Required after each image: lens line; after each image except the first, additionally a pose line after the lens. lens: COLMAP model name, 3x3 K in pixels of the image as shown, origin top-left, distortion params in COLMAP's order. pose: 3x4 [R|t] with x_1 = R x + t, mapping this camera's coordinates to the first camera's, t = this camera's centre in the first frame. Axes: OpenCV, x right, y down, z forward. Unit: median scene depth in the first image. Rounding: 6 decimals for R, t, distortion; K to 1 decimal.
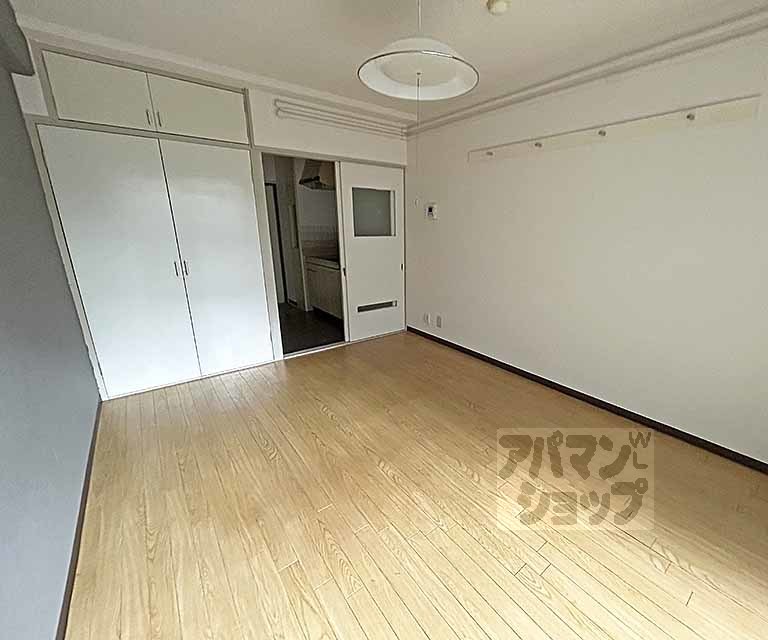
lens RADIAL K [[337.3, 0, 419.0], [0, 337.3, 318.4], [0, 0, 1]] dist [0.000305, 0.000158]
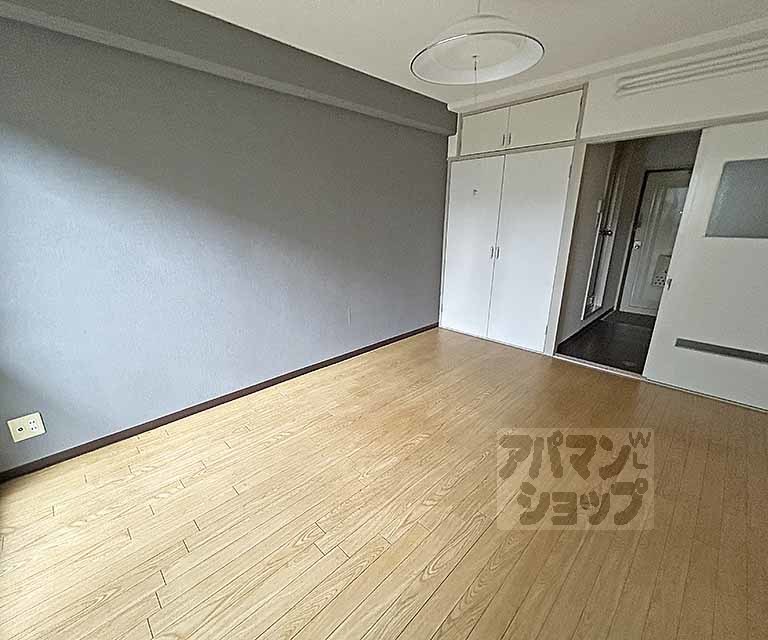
lens RADIAL K [[346.1, 0, 384.0], [0, 346.1, 320.0], [0, 0, 1]] dist [0.000931, -0.000340]
pose [[0.101459, 0.274546, -0.956206, 0.471151], [-0.268051, 0.933163, 0.239488, -0.085986], [0.958047, 0.232014, 0.168270, 0.326181]]
